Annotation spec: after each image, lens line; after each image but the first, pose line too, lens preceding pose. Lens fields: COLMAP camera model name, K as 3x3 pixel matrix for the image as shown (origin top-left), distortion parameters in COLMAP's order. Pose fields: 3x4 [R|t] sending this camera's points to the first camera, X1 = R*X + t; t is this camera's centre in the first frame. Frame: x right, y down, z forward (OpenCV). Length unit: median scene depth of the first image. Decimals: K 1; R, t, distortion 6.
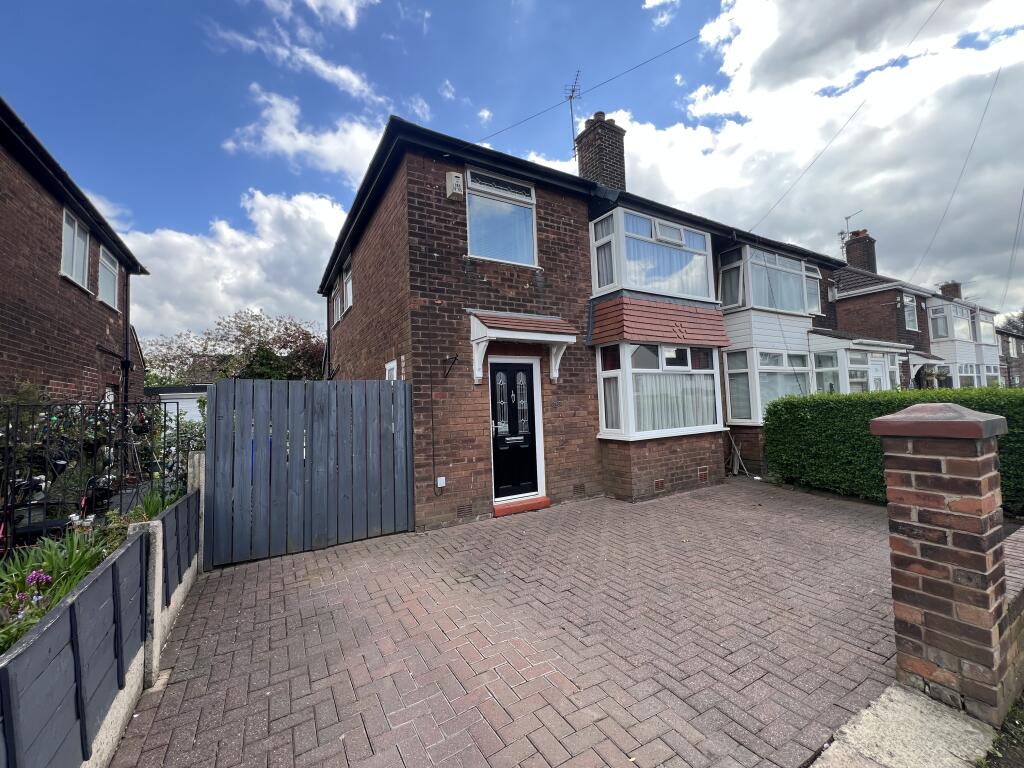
lens RADIAL K [[411.2, 0, 511.1], [0, 411.2, 380.7], [0, 0, 1]] dist [-0.002352, 0.000432]
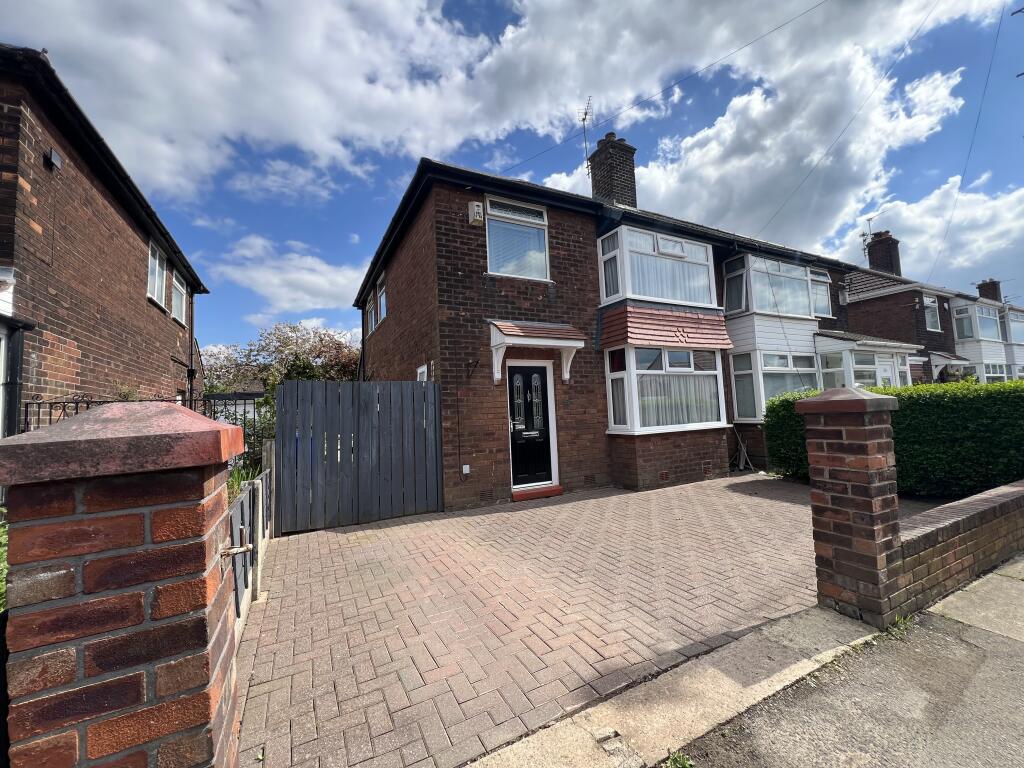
lens RADIAL K [[411.2, 0, 512.3], [0, 411.2, 380.9], [0, 0, 1]] dist [-0.002352, 0.000432]
pose [[0.998362, -0.009775, -0.056368, 0.025869], [0.008776, 0.999801, -0.017932, 0.019141], [0.056532, 0.017408, 0.998249, -0.141450]]
